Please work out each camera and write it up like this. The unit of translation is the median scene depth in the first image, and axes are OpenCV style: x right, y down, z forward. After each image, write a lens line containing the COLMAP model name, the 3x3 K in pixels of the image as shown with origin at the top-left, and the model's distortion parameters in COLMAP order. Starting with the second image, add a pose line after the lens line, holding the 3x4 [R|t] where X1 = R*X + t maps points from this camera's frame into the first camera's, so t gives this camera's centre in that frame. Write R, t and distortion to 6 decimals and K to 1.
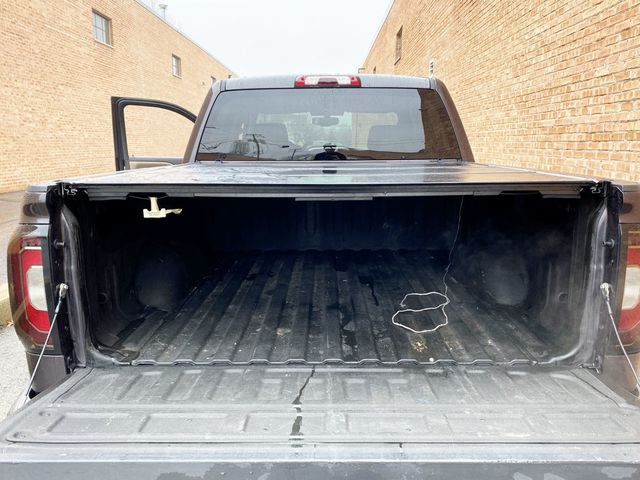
lens RADIAL K [[555.9, 0, 320.0], [0, 555.9, 240.0], [0, 0, 1]] dist [0.000122, 0.019998]
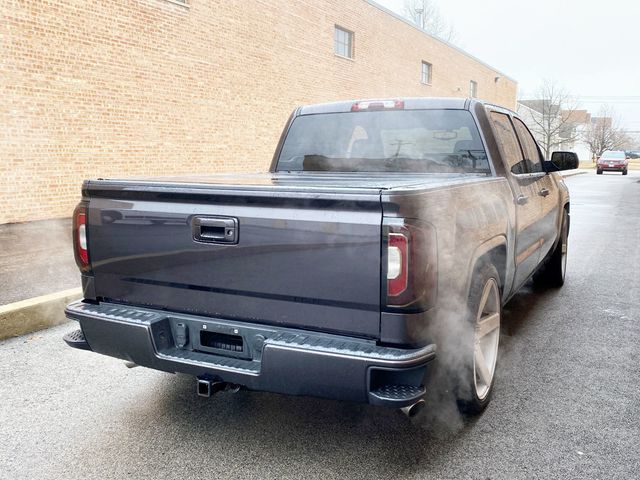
lens RADIAL K [[635.4, 0, 320.0], [0, 635.4, 240.0], [0, 0, 1]] dist [0.079618, -0.240656]
pose [[0.898330, 0.060873, -0.435084, 0.296927], [-0.077711, 0.996755, -0.020995, 0.021403], [0.432394, 0.052671, 0.900145, -0.147407]]
